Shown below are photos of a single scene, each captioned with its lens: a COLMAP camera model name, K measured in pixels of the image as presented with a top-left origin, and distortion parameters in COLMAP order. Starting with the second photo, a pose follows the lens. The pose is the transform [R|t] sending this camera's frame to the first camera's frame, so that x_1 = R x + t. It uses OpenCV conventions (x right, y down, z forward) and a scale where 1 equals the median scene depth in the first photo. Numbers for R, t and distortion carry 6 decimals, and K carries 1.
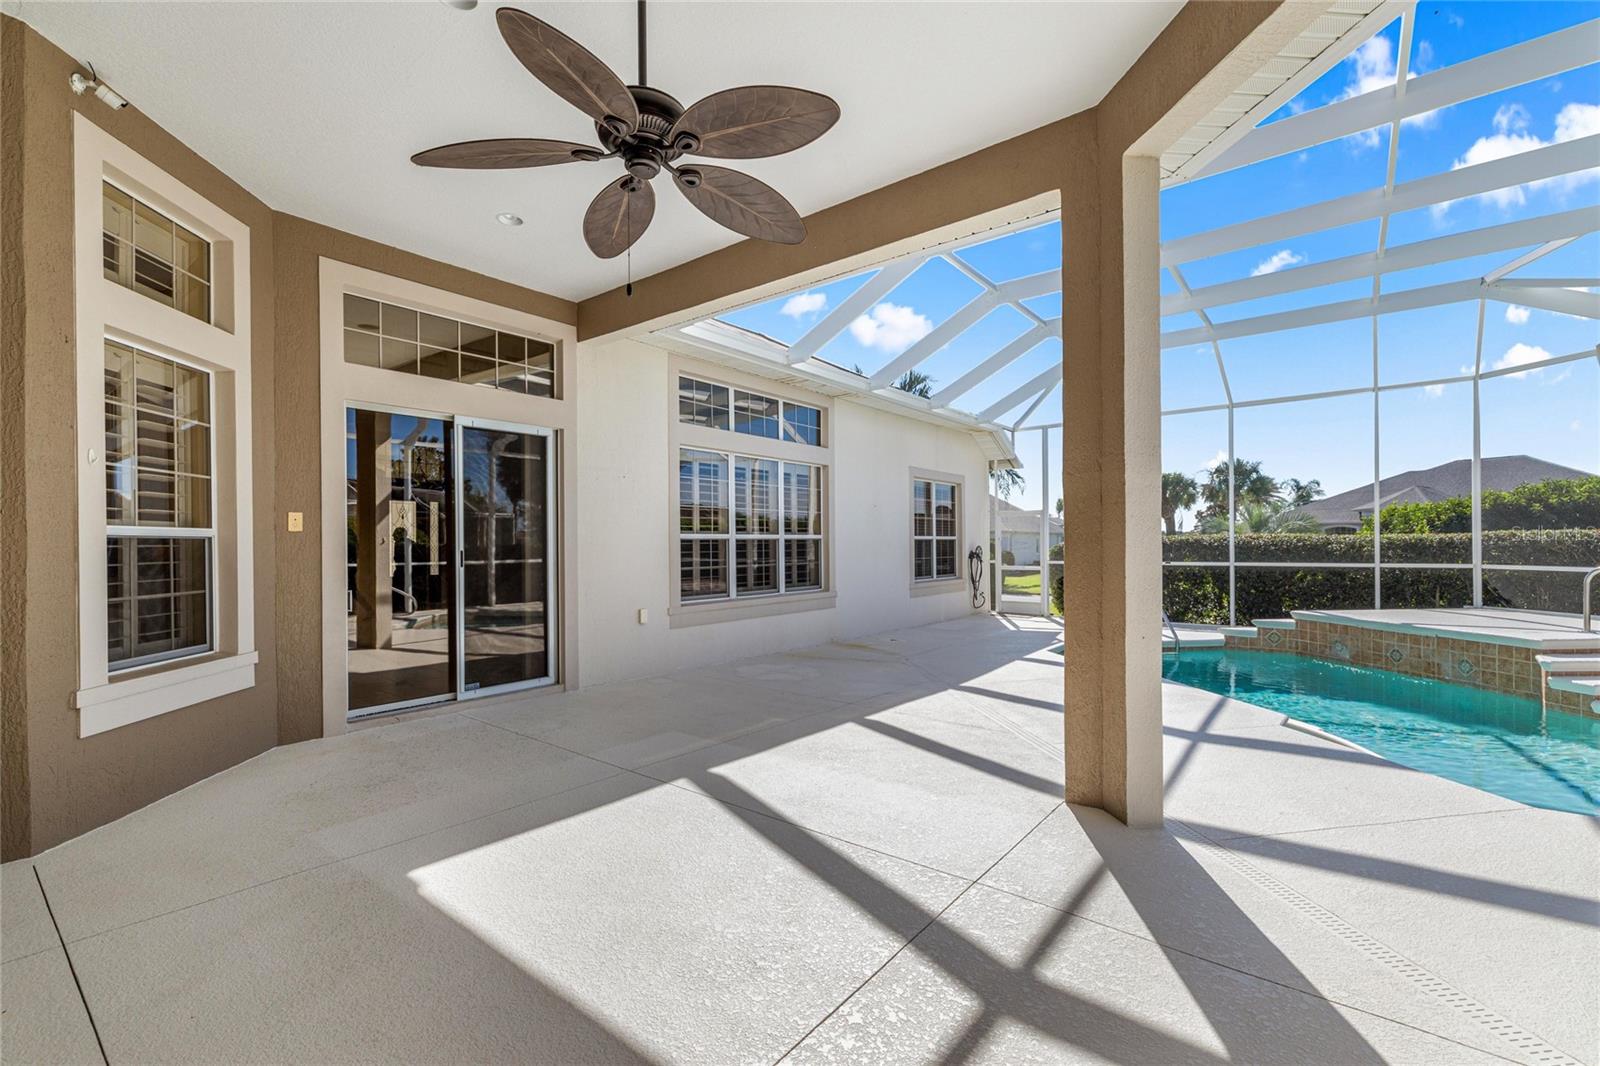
lens RADIAL K [[693.0, 0, 798.0], [0, 693.0, 547.8], [0, 0, 1]] dist [-0.001167, 0.001039]
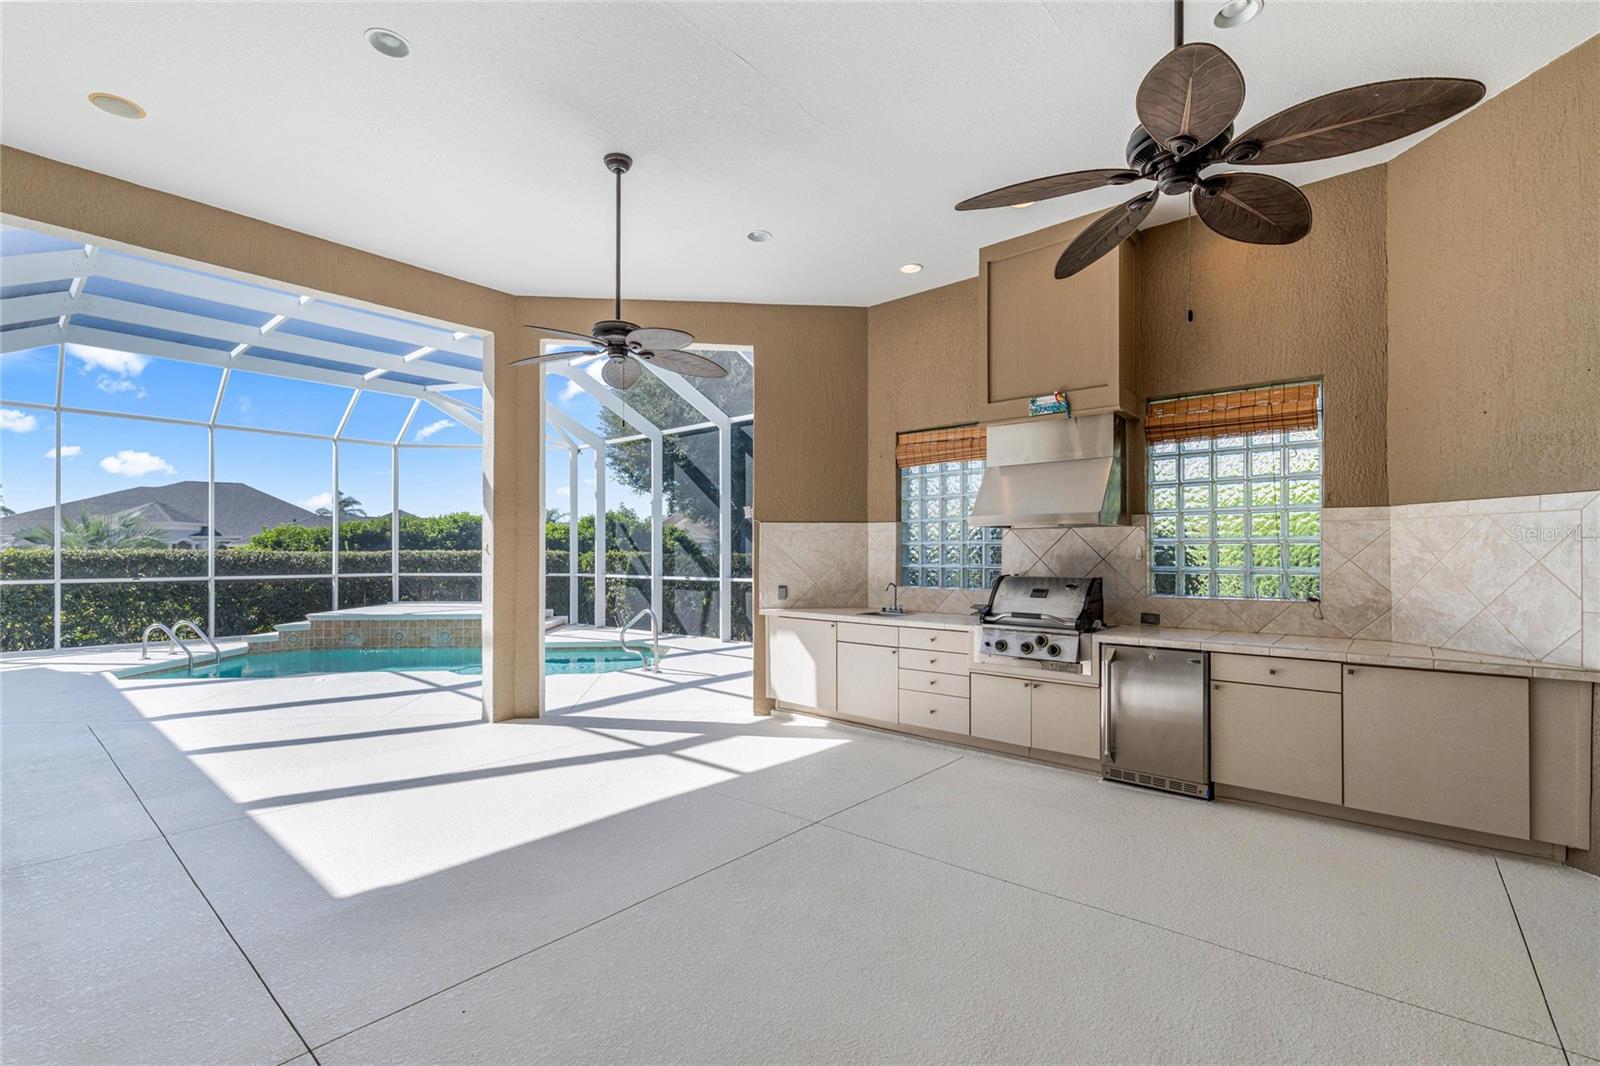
lens RADIAL K [[693.0, 0, 793.9], [0, 693.0, 554.2], [0, 0, 1]] dist [-0.001167, 0.001039]
pose [[0.035907, 0.006940, 0.999331, -0.462831], [0.004578, 0.999964, -0.007108, -0.001672], [-0.999345, 0.004830, 0.035874, 0.105611]]
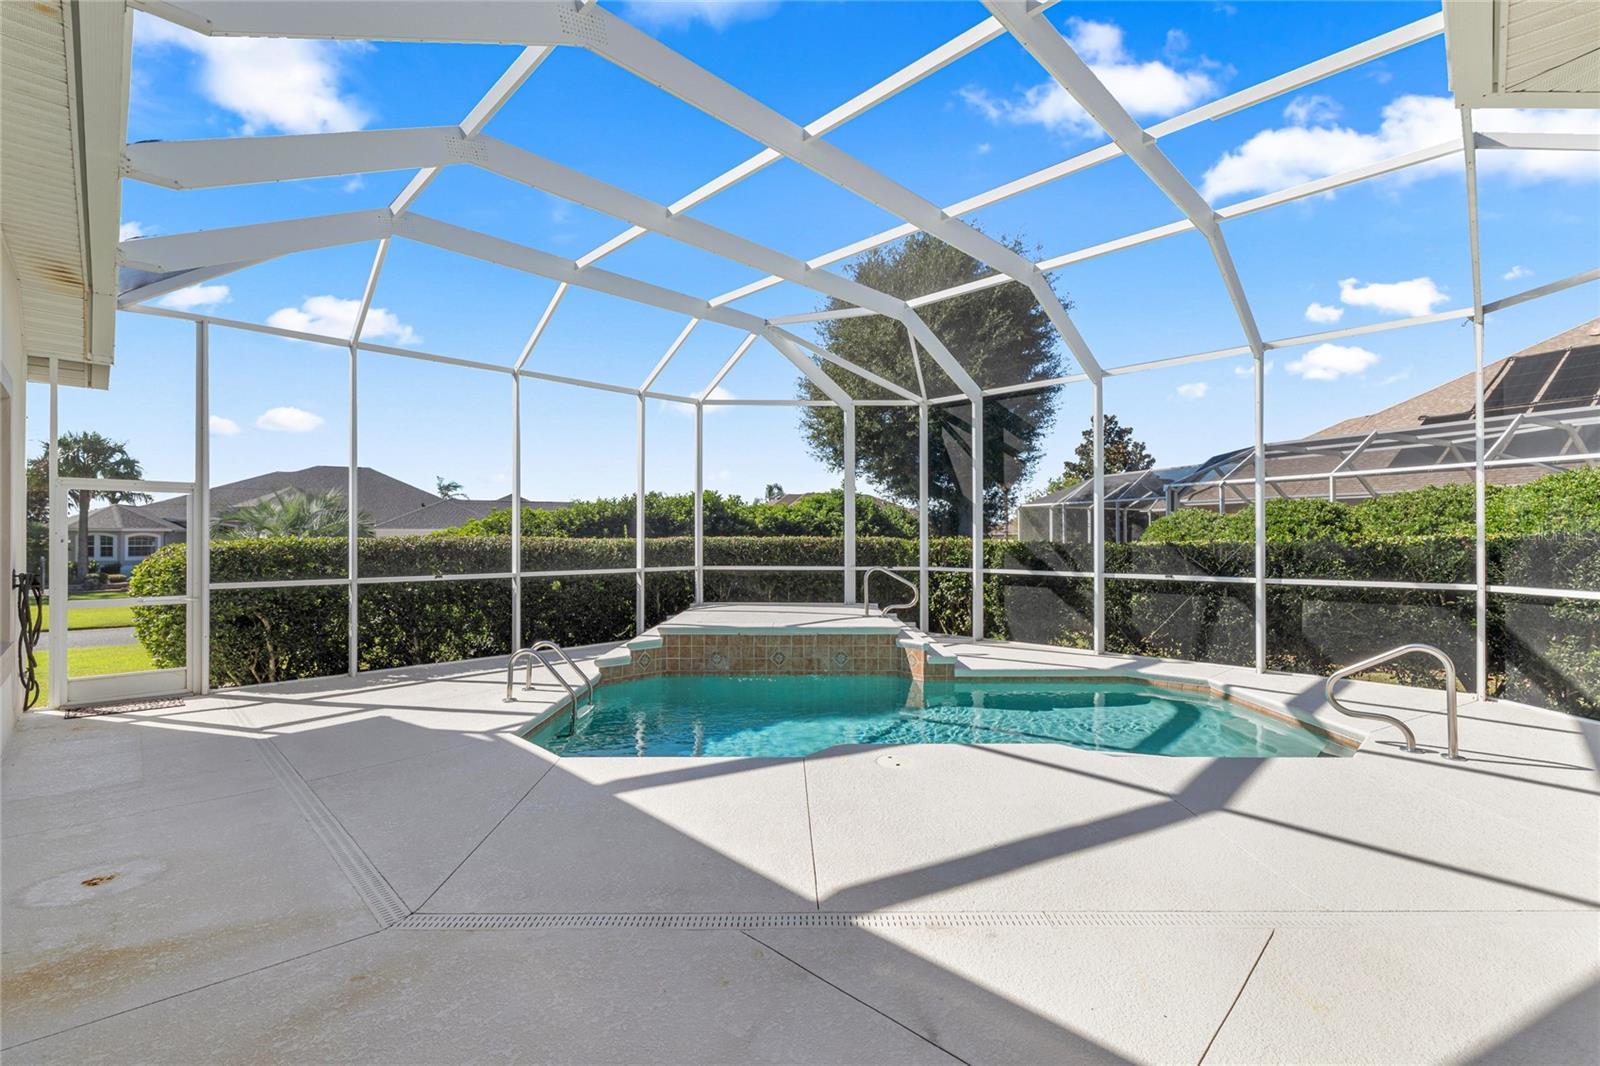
lens RADIAL K [[693.0, 0, 799.1], [0, 693.0, 533.7], [0, 0, 1]] dist [-0.001167, 0.001039]
pose [[0.114480, 0.014185, 0.993324, -0.136083], [0.004317, 0.999882, -0.014776, -0.012170], [-0.993416, 0.005980, 0.114405, 0.716460]]
